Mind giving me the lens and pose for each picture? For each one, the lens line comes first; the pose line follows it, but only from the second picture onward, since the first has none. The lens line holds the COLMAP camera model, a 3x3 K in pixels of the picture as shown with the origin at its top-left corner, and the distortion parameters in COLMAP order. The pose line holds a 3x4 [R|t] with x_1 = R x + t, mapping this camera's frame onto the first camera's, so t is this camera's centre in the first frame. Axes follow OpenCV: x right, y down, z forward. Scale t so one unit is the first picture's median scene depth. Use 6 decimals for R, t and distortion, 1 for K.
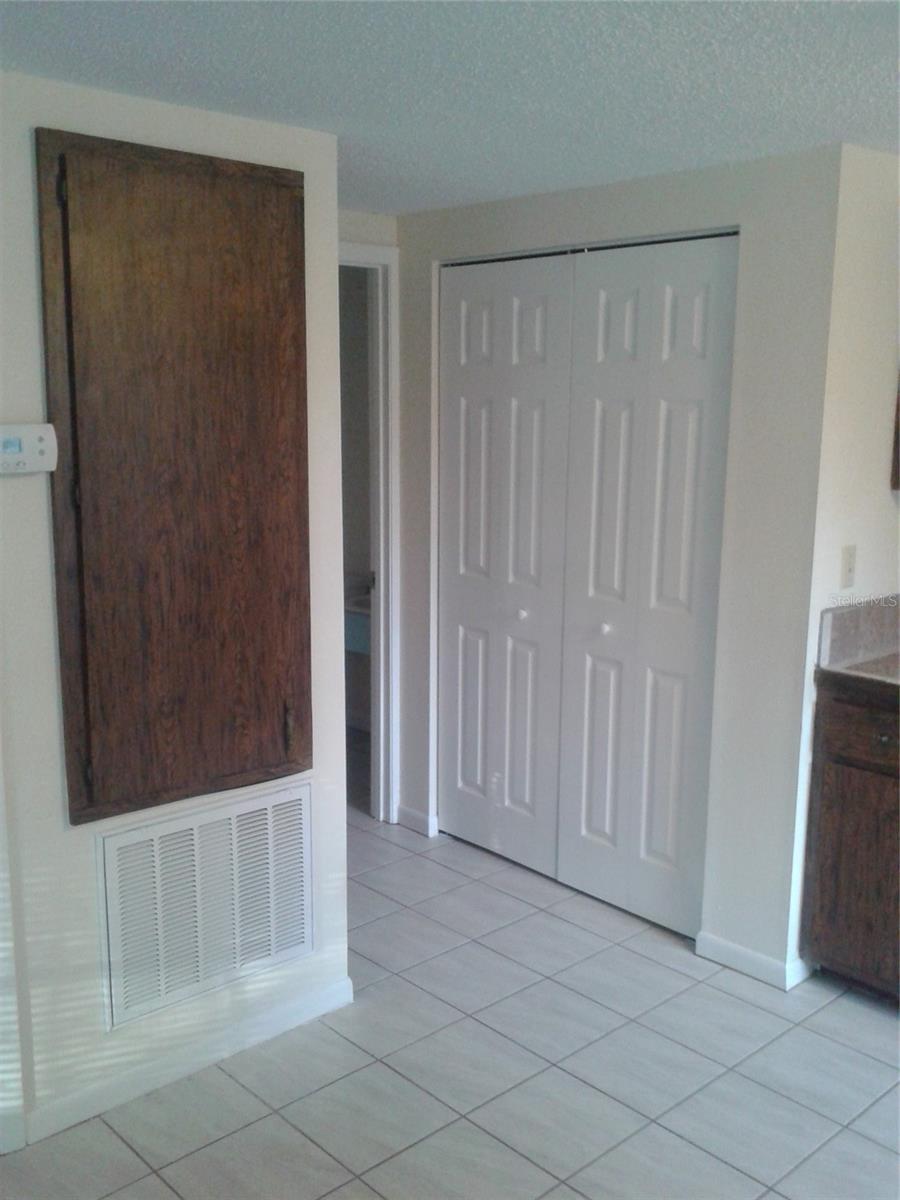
lens RADIAL K [[1161.7, 0, 453.3], [0, 1161.7, 626.4], [0, 0, 1]] dist [0.110067, -0.244228]
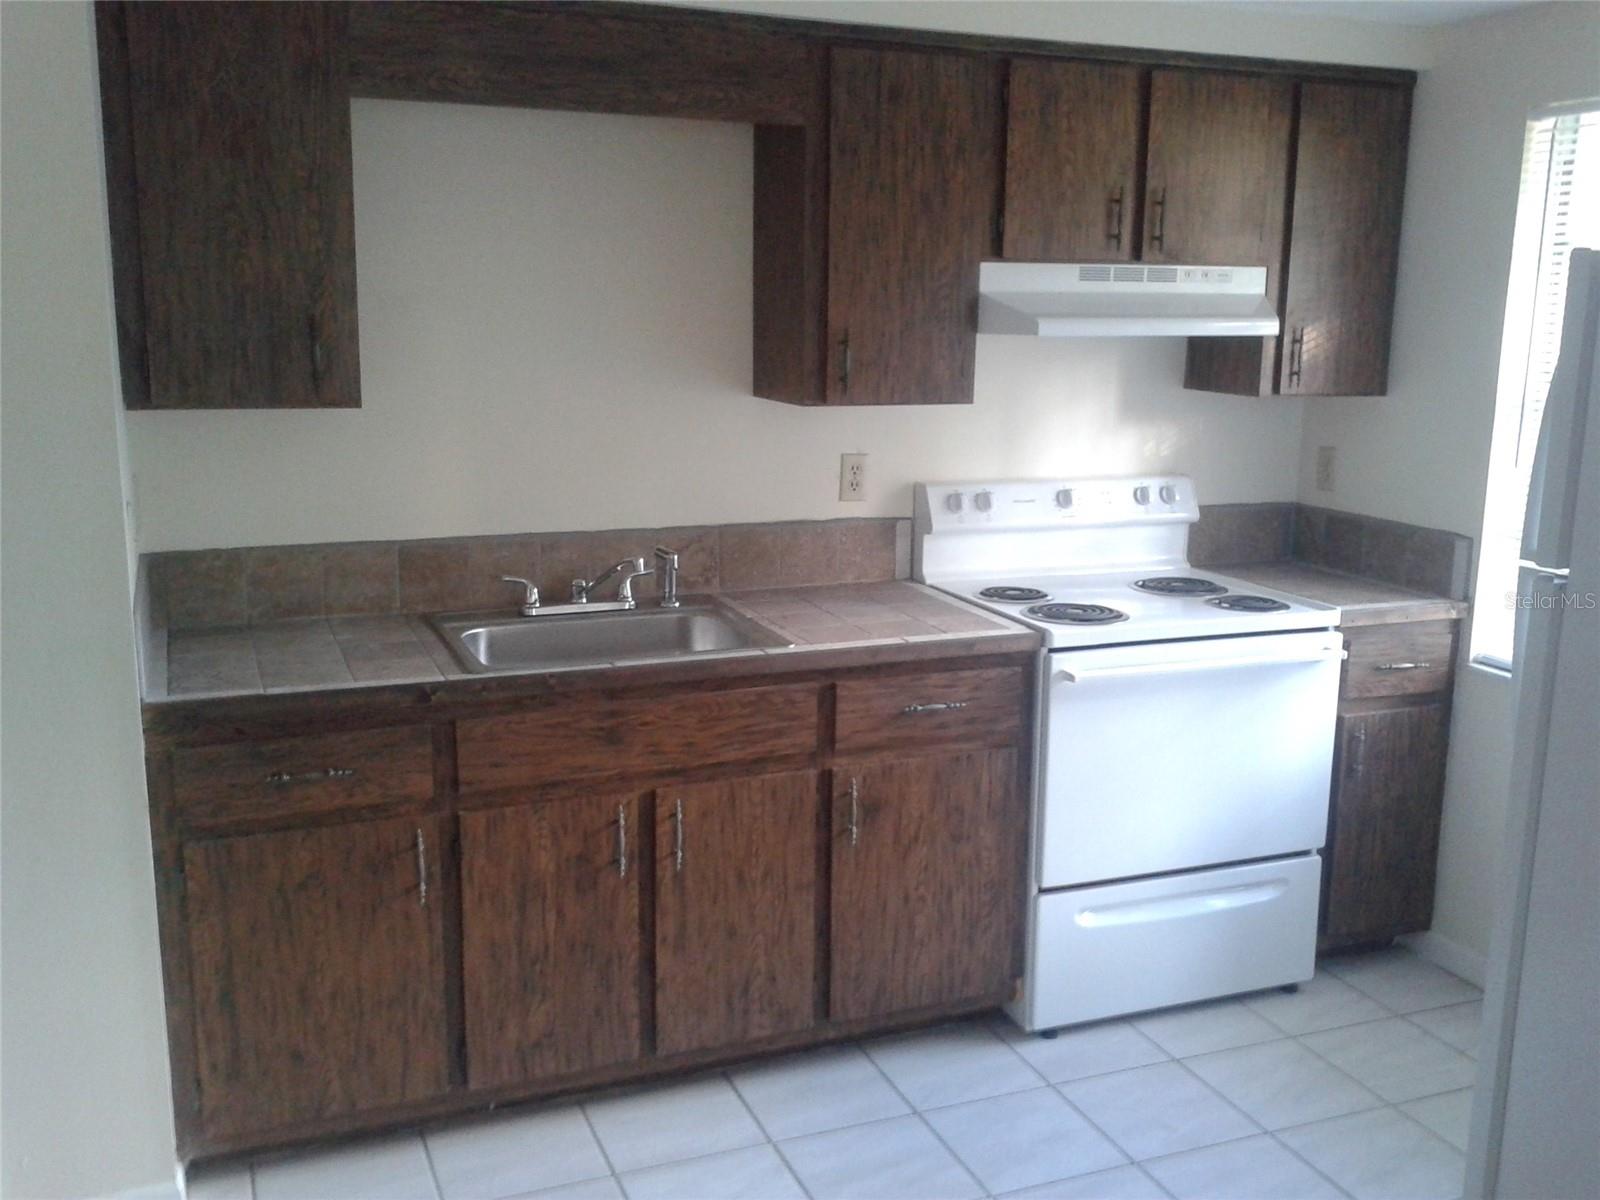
lens RADIAL K [[1548.9, 0, 824.6], [0, 1548.9, 613.1], [0, 0, 1]] dist [0.110067, -0.244228]
pose [[0.347927, -0.194810, 0.917058, -0.308244], [0.172973, 0.974719, 0.141434, -0.064574], [-0.921427, 0.109418, 0.372828, 0.350090]]
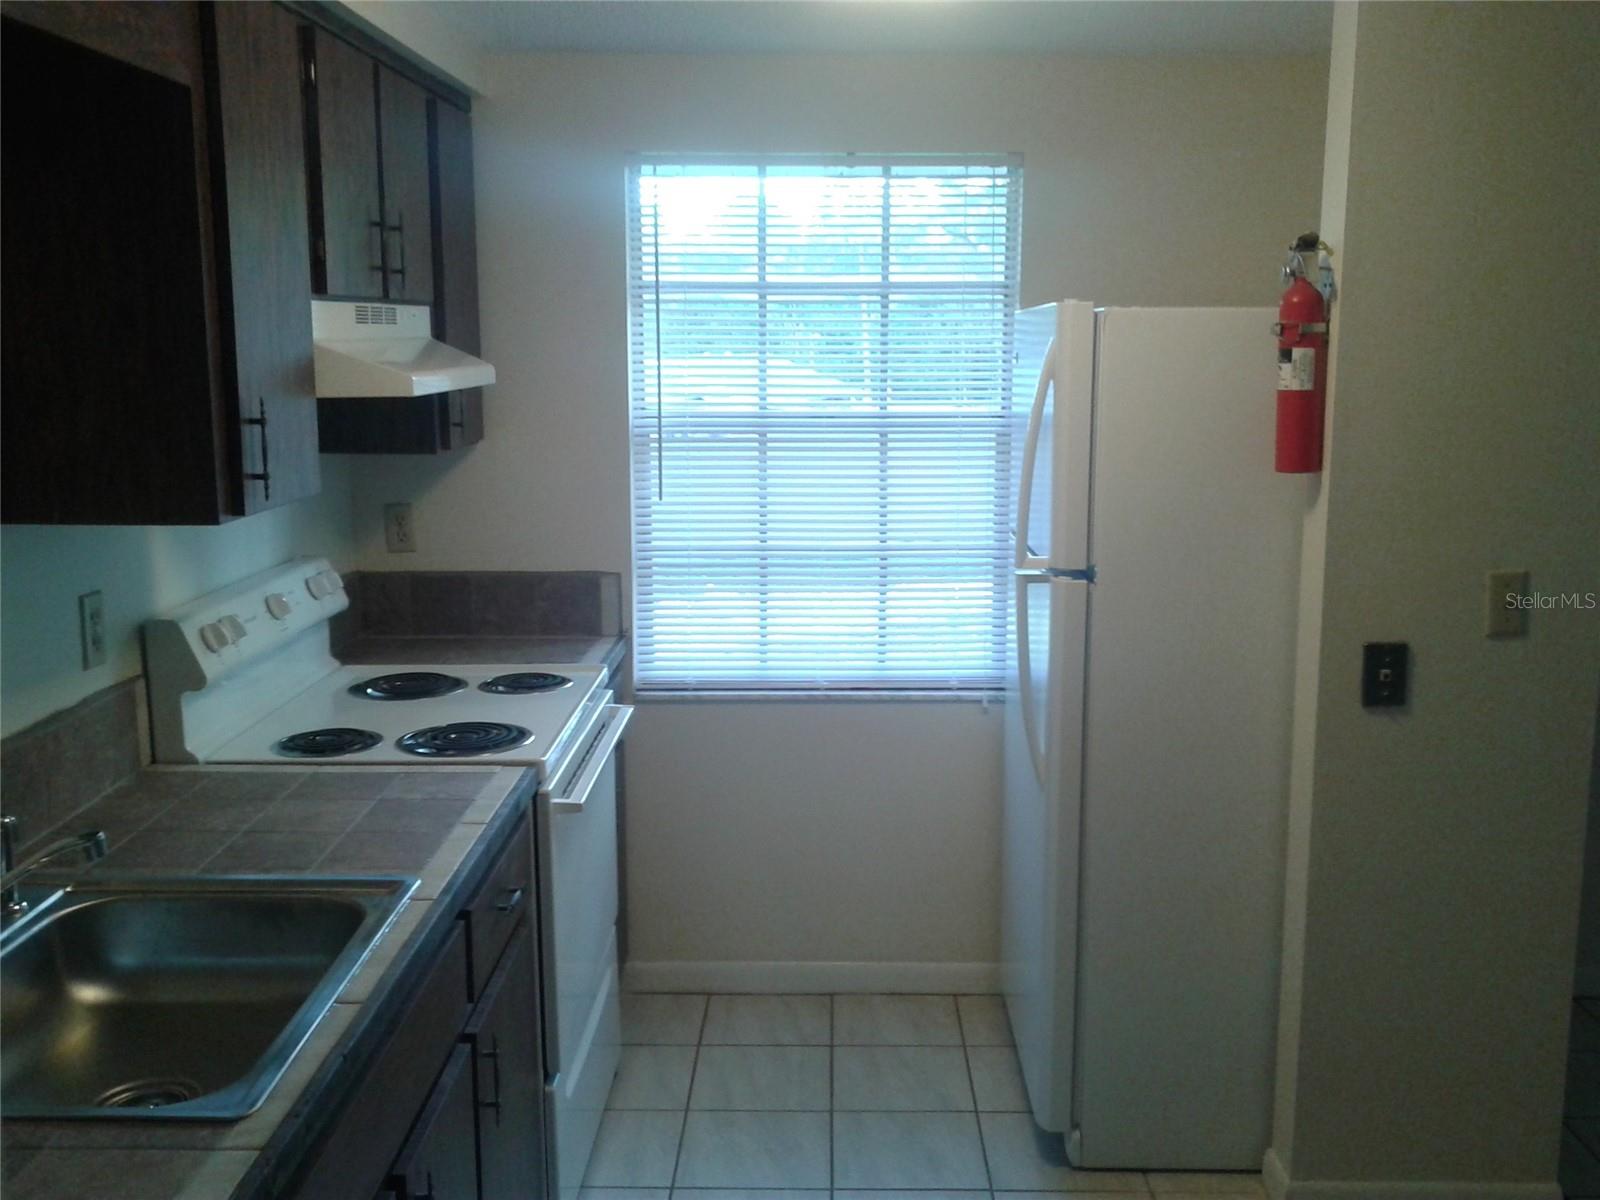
lens RADIAL K [[1548.9, 0, 824.6], [0, 1548.9, 613.1], [0, 0, 1]] dist [0.110067, -0.244228]
pose [[-0.728061, -0.134285, 0.672231, 0.025630], [0.126393, 0.937518, 0.324169, -0.202169], [-0.673759, 0.320980, -0.665598, 1.012414]]
